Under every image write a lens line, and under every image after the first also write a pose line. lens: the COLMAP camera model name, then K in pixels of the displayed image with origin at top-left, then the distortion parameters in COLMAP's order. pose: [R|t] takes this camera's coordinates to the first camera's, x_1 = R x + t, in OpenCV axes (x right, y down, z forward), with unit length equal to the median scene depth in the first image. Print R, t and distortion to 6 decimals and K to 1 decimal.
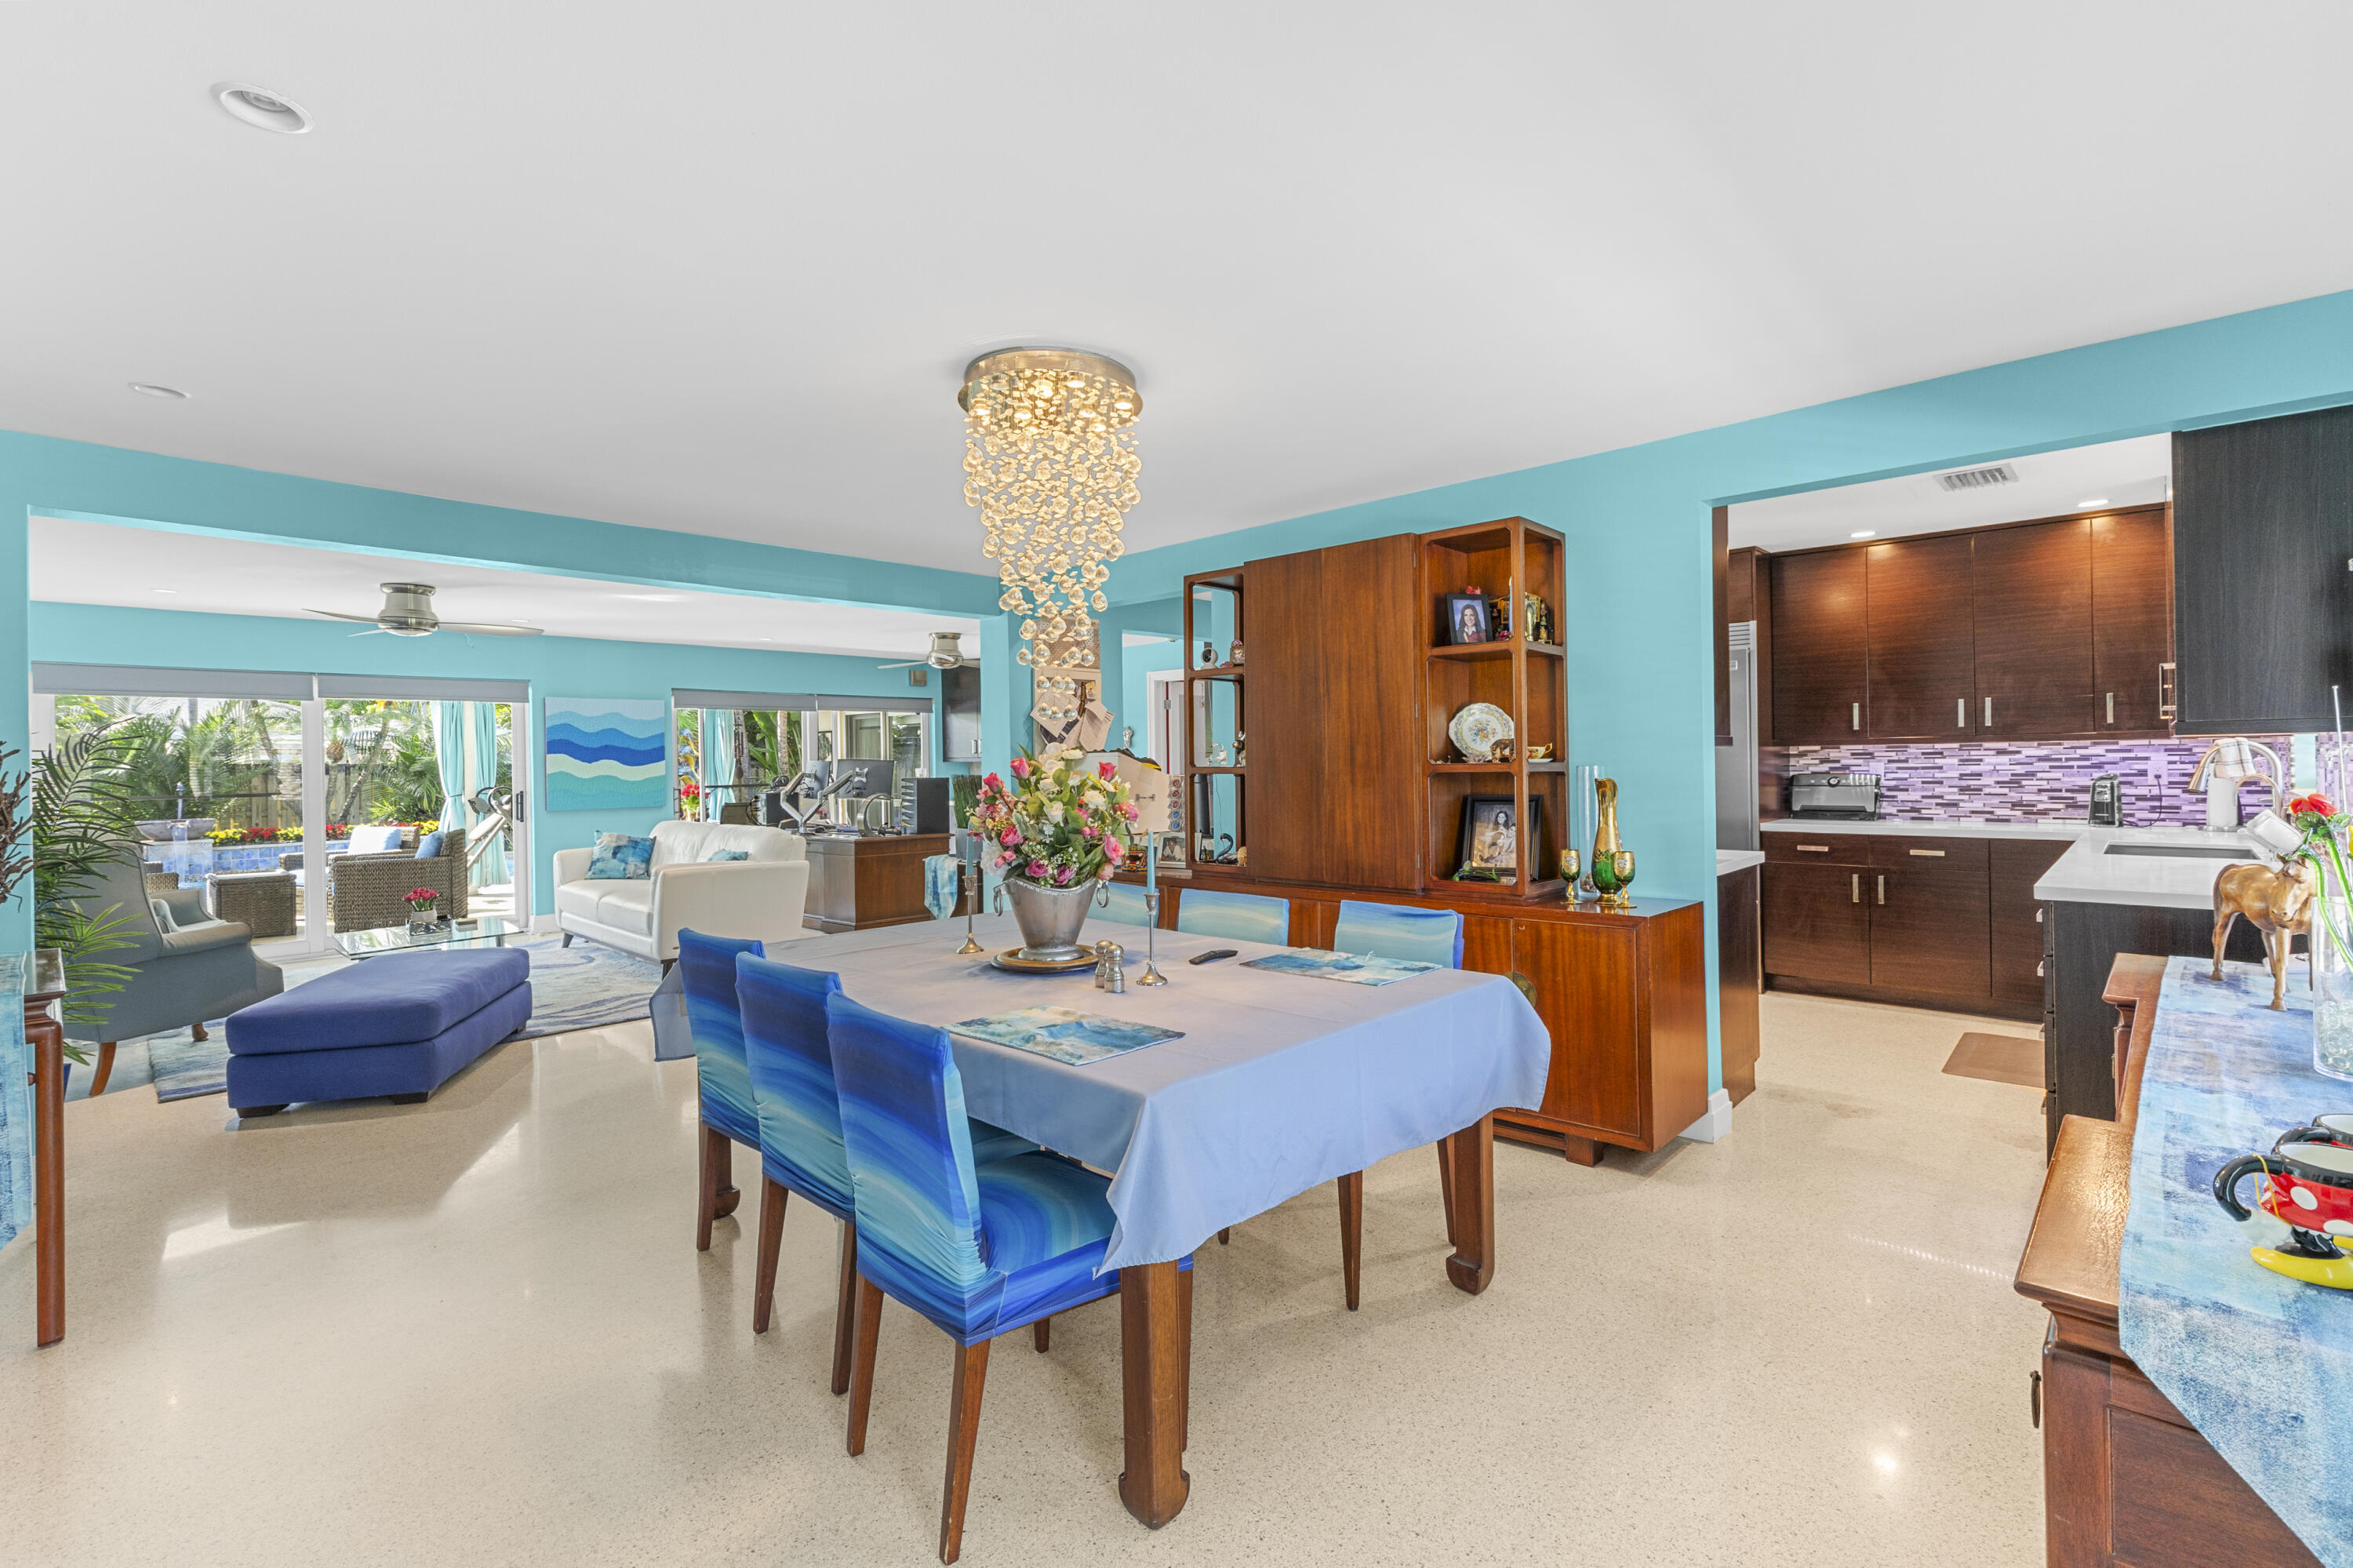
lens RADIAL K [[1053.5, 0, 1189.3], [0, 1053.5, 773.5], [0, 0, 1]] dist [0.007357, -0.002234]
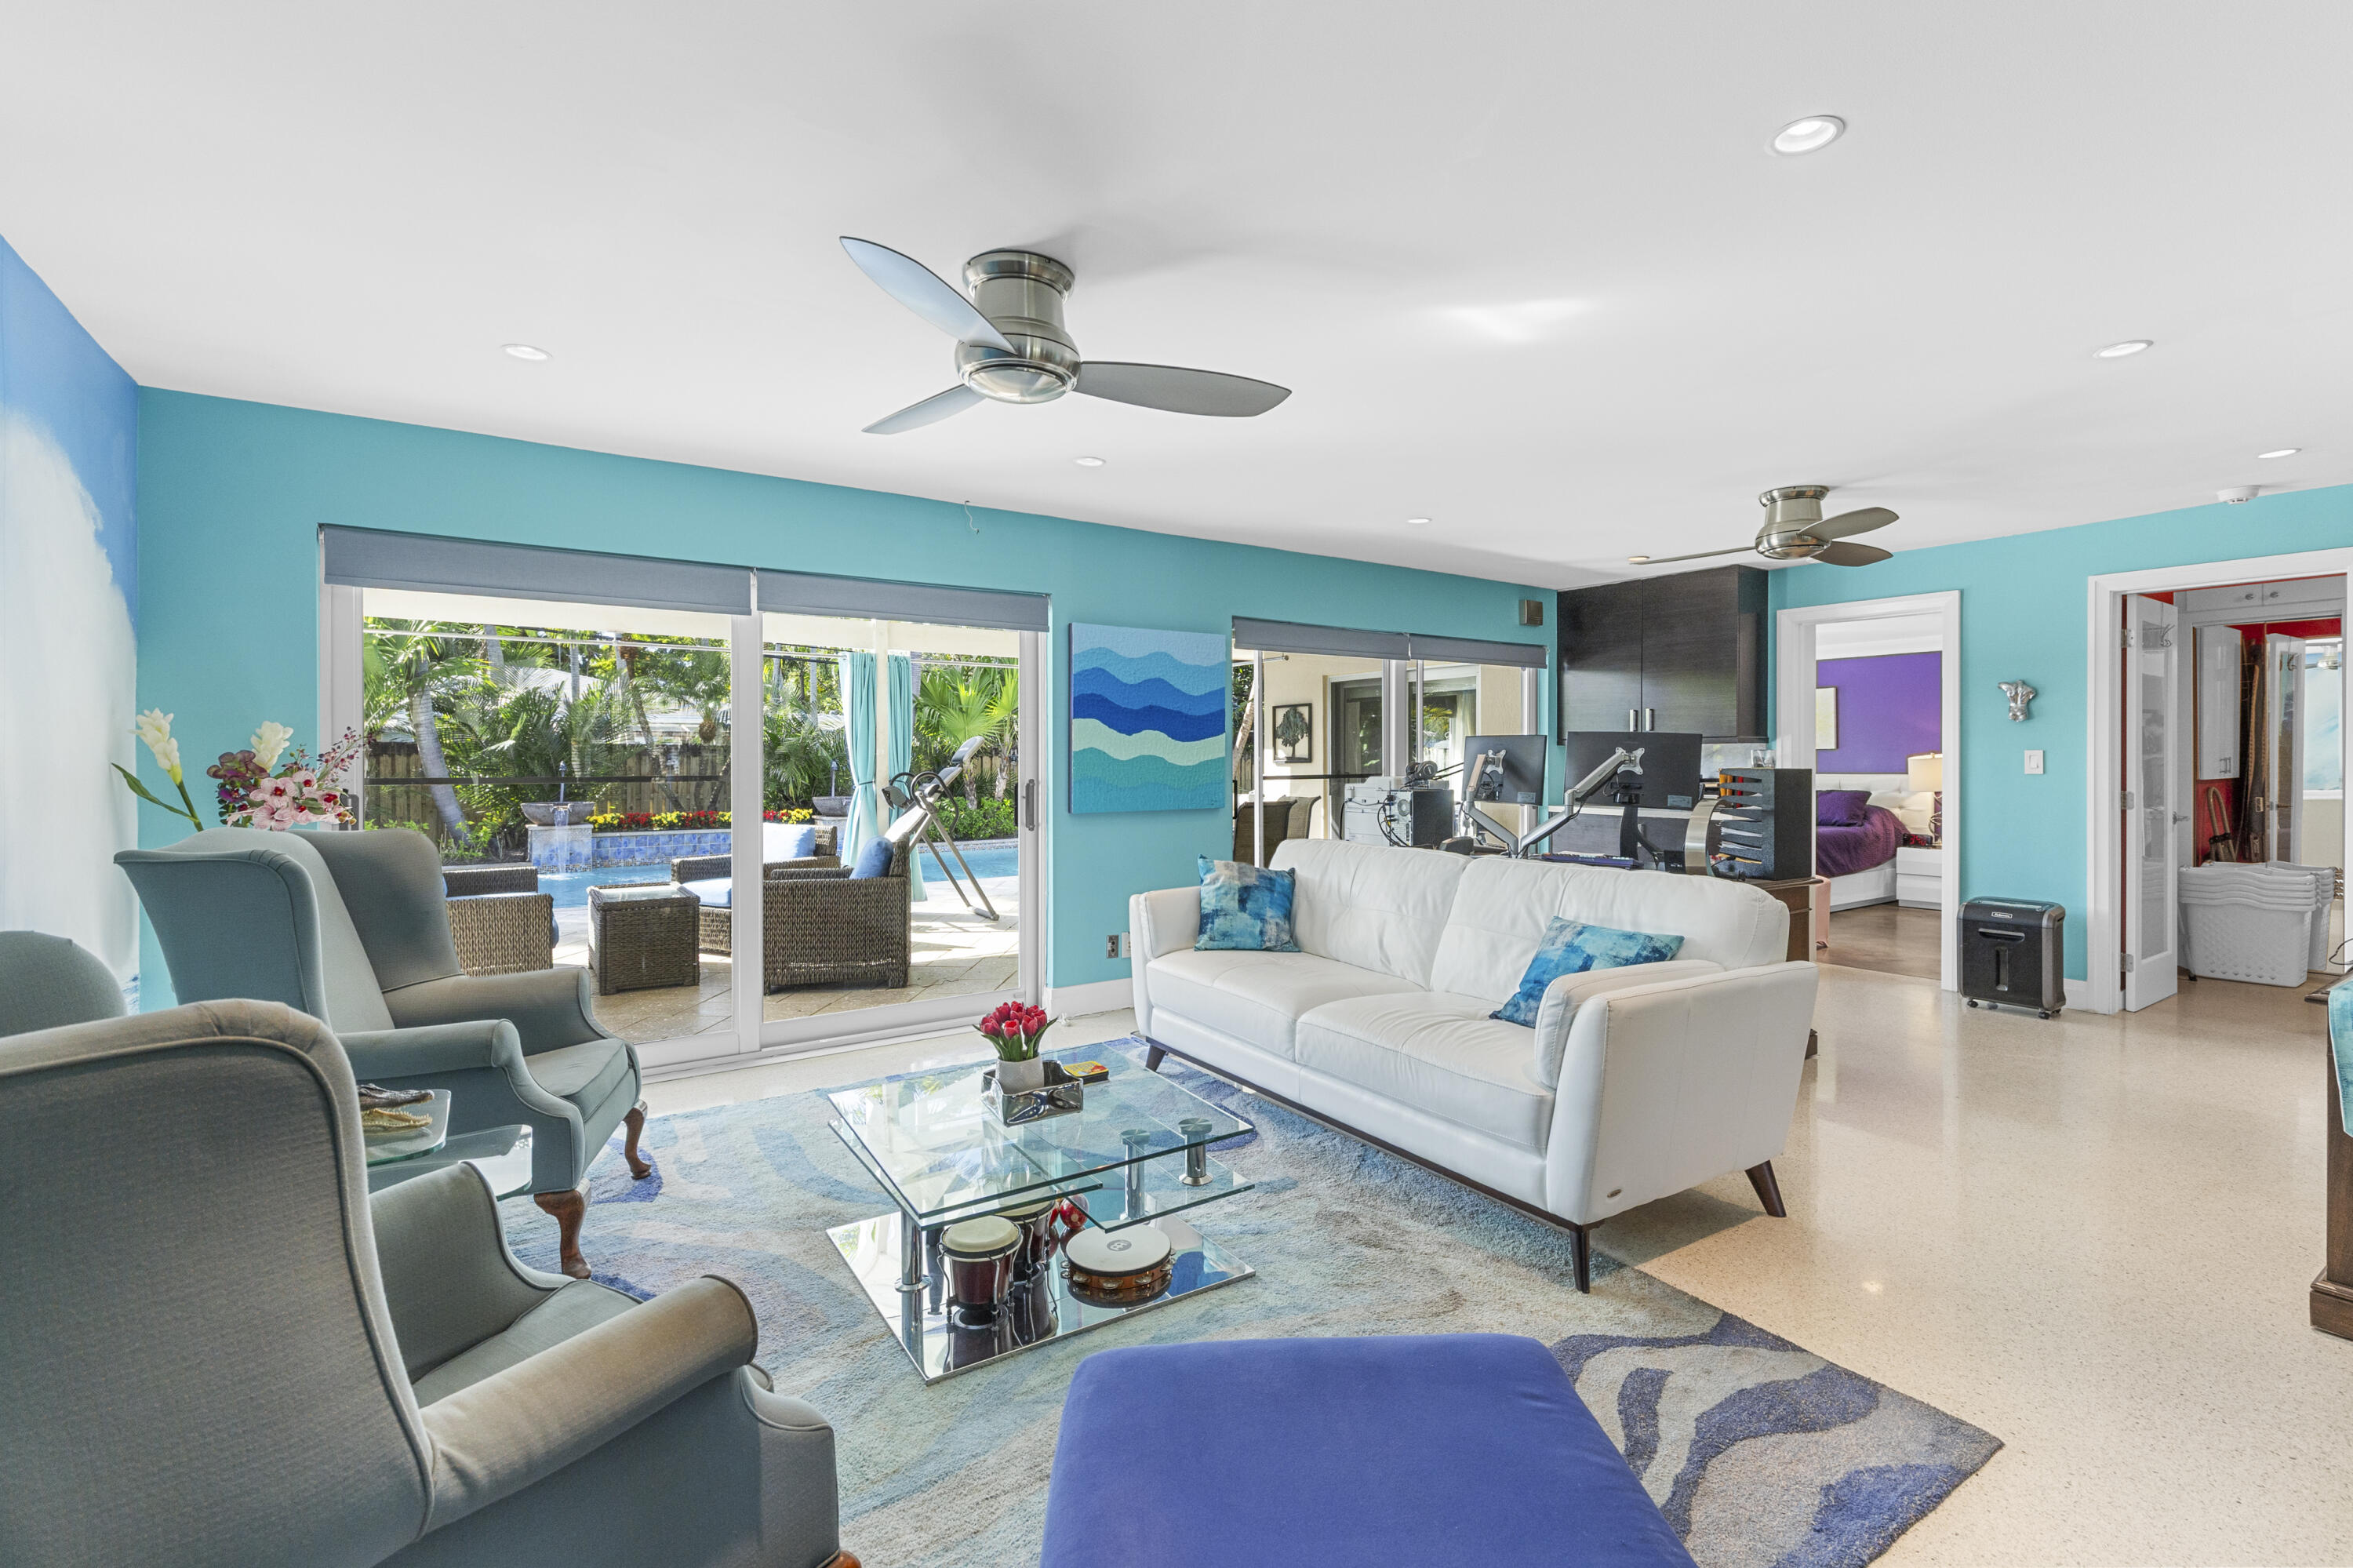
lens RADIAL K [[1053.5, 0, 1177.5], [0, 1053.5, 768.6], [0, 0, 1]] dist [0.007357, -0.002234]
pose [[0.972426, 0.015783, -0.232677, -0.309969], [-0.015842, 0.999873, 0.001614, 0.006136], [0.232673, 0.002116, 0.972553, 0.326032]]
